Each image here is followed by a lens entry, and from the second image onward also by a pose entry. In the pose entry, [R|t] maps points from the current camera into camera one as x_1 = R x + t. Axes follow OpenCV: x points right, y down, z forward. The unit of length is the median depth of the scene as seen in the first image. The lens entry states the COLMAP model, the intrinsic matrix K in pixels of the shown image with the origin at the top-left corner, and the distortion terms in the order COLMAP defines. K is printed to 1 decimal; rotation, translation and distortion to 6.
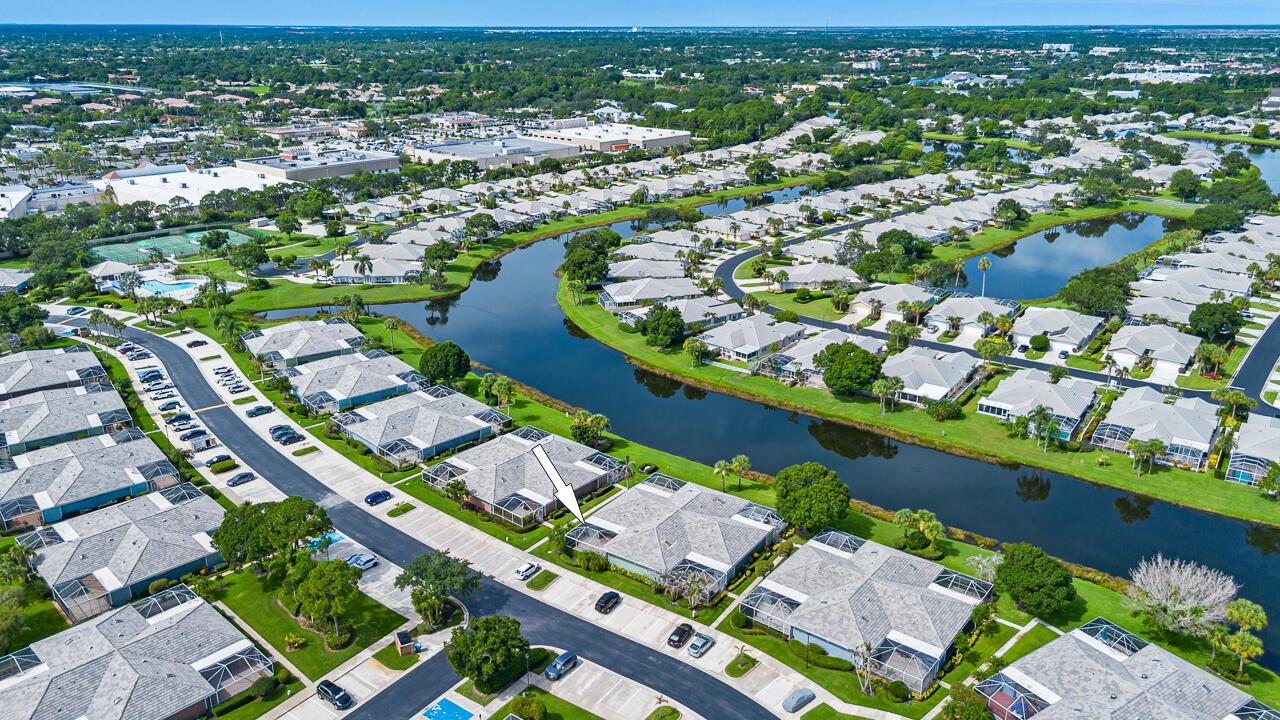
lens RADIAL K [[928.9, 0, 640.0], [0, 928.9, 360.0], [0, 0, 1]] dist [0.046181, -0.037400]
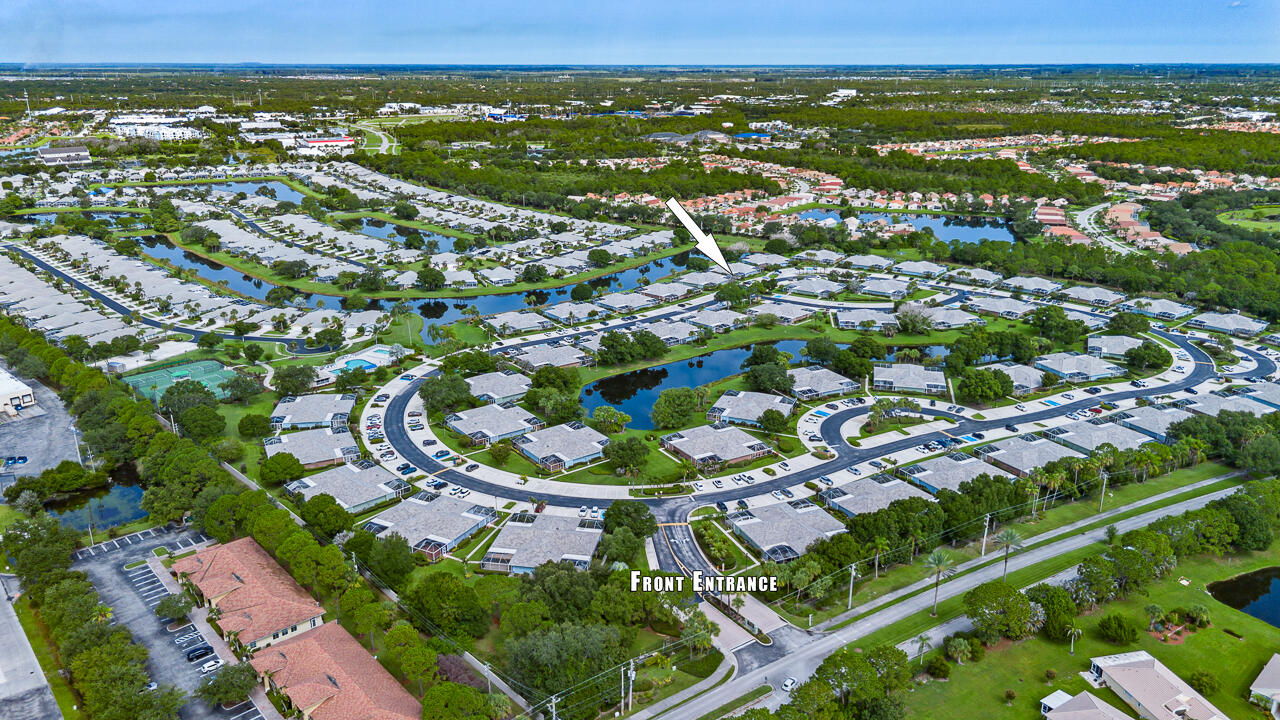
lens RADIAL K [[916.5, 0, 637.5], [0, 916.5, 355.2], [0, 0, 1]] dist [0.059189, -0.056936]
pose [[0.018181, -0.304706, 0.952273, -1.445008], [0.338770, 0.897970, 0.280863, -0.268541], [-0.940693, 0.317495, 0.119552, 0.393537]]
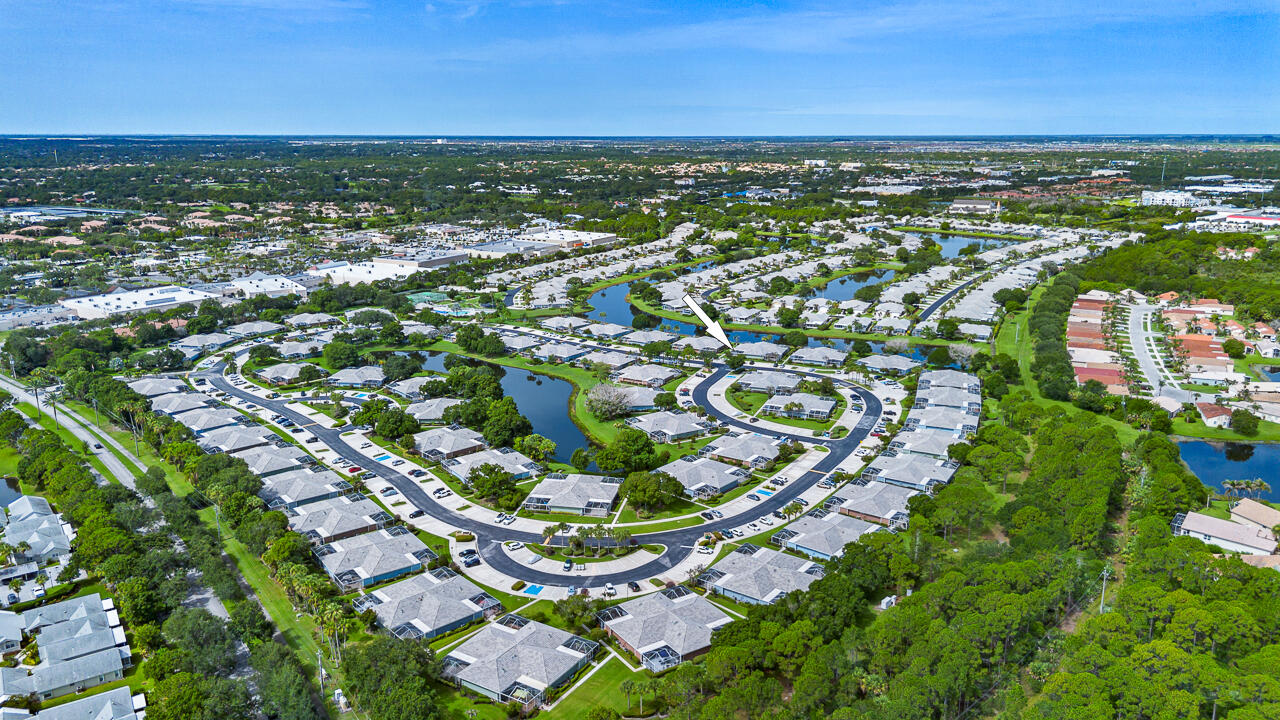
lens RADIAL K [[919.9, 0, 625.0], [0, 919.9, 360.2], [0, 0, 1]] dist [0.069393, -0.066271]
pose [[0.978102, -0.052402, 0.201422, -0.479288], [0.072835, 0.992770, -0.095408, 0.215774], [-0.194966, 0.107989, 0.974847, -0.923414]]
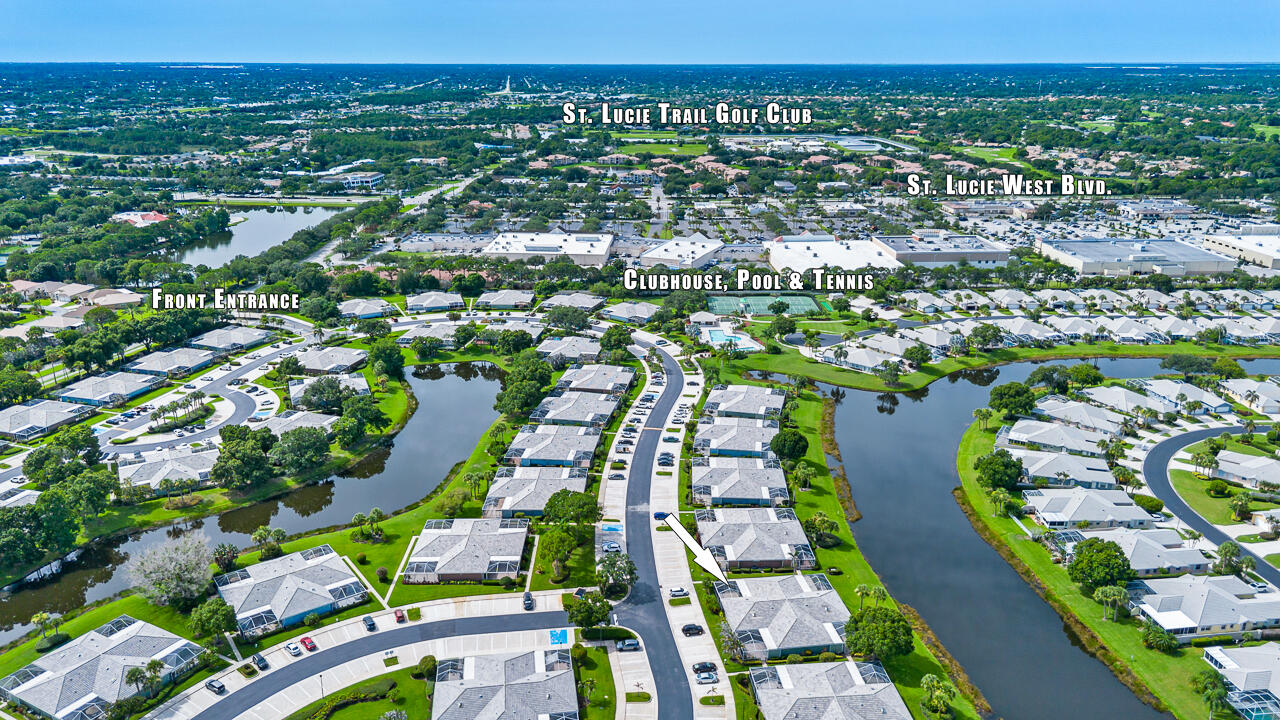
lens RADIAL K [[919.9, 0, 625.0], [0, 919.9, 360.2], [0, 0, 1]] dist [0.069393, -0.066271]
pose [[0.676460, 0.224426, -0.701452, 0.323882], [-0.247601, 0.966302, 0.070385, -0.091138], [0.693611, 0.126068, 0.709233, -0.068976]]
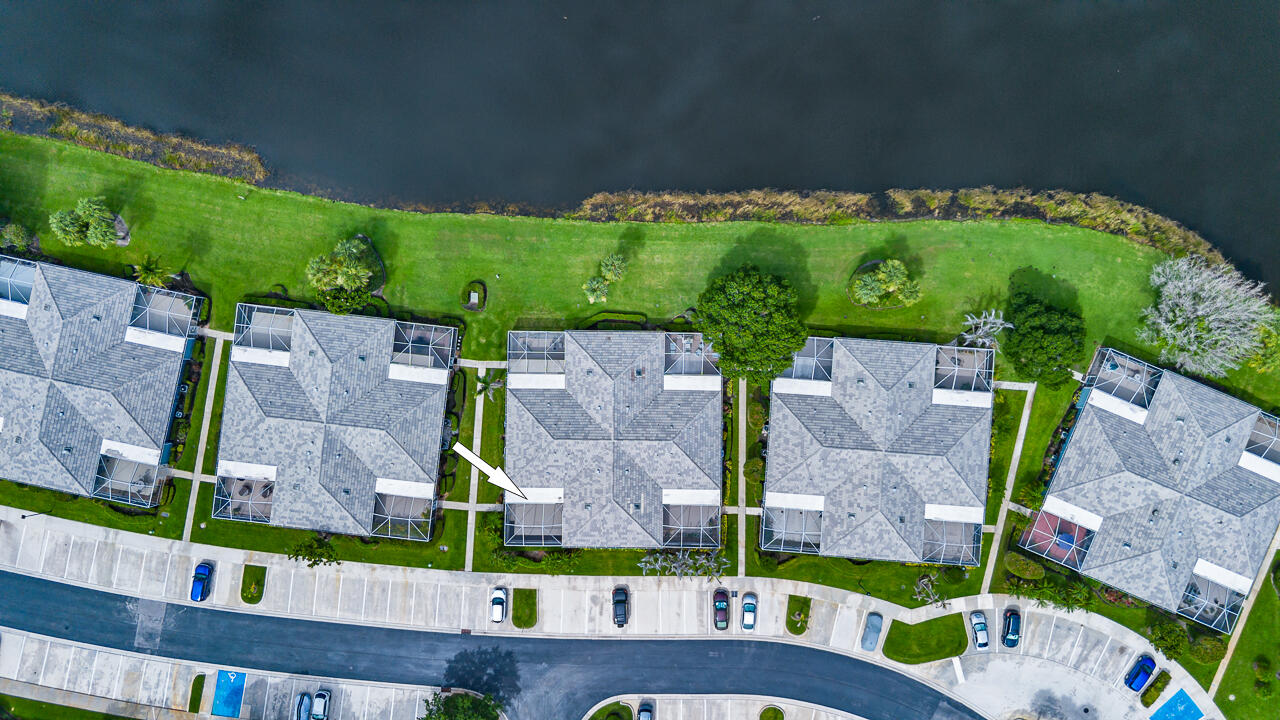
lens RADIAL K [[916.5, 0, 637.5], [0, 916.5, 355.2], [0, 0, 1]] dist [0.059189, -0.056936]
pose [[0.831108, -0.556108, -0.001686, 0.042558], [0.193889, 0.286923, 0.938127, -0.235854], [-0.521216, -0.780012, 0.346287, 0.341831]]
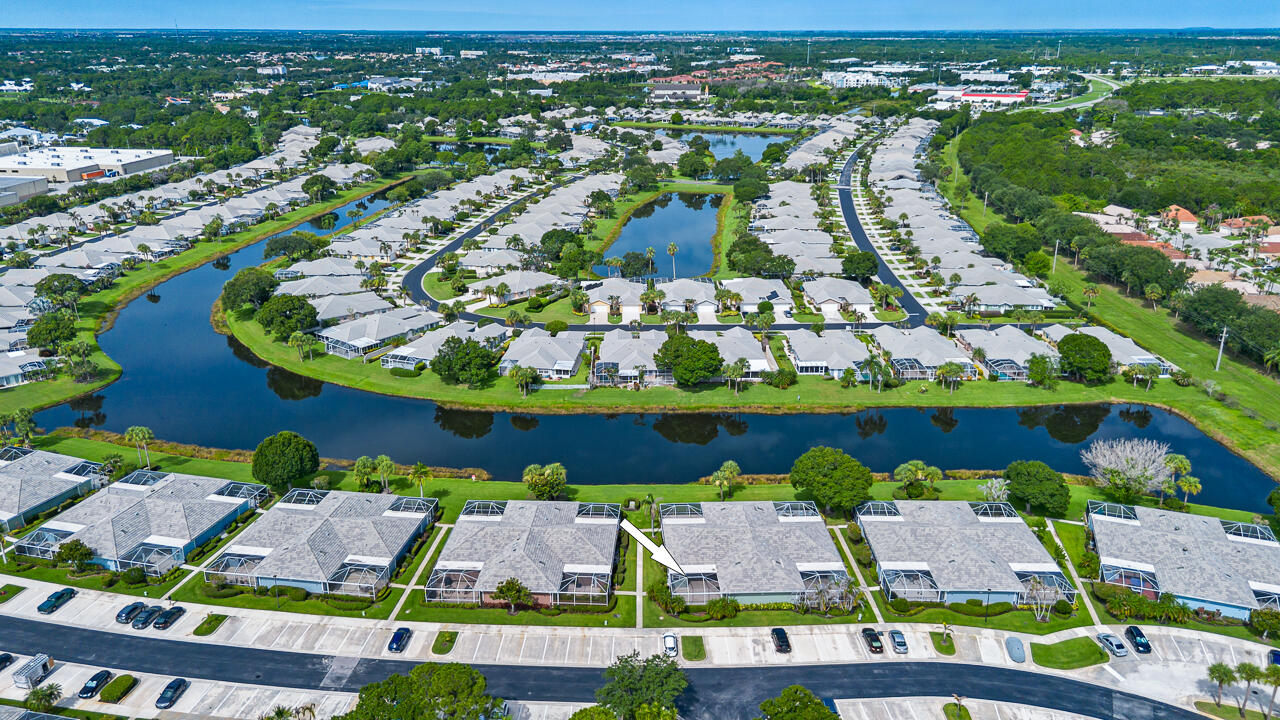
lens RADIAL K [[916.5, 0, 637.5], [0, 916.5, 355.2], [0, 0, 1]] dist [0.059189, -0.056936]
pose [[0.797865, -0.201968, 0.567997, -0.243382], [0.204571, 0.977008, 0.060042, -0.042426], [-0.567064, 0.068291, 0.820838, 0.114343]]
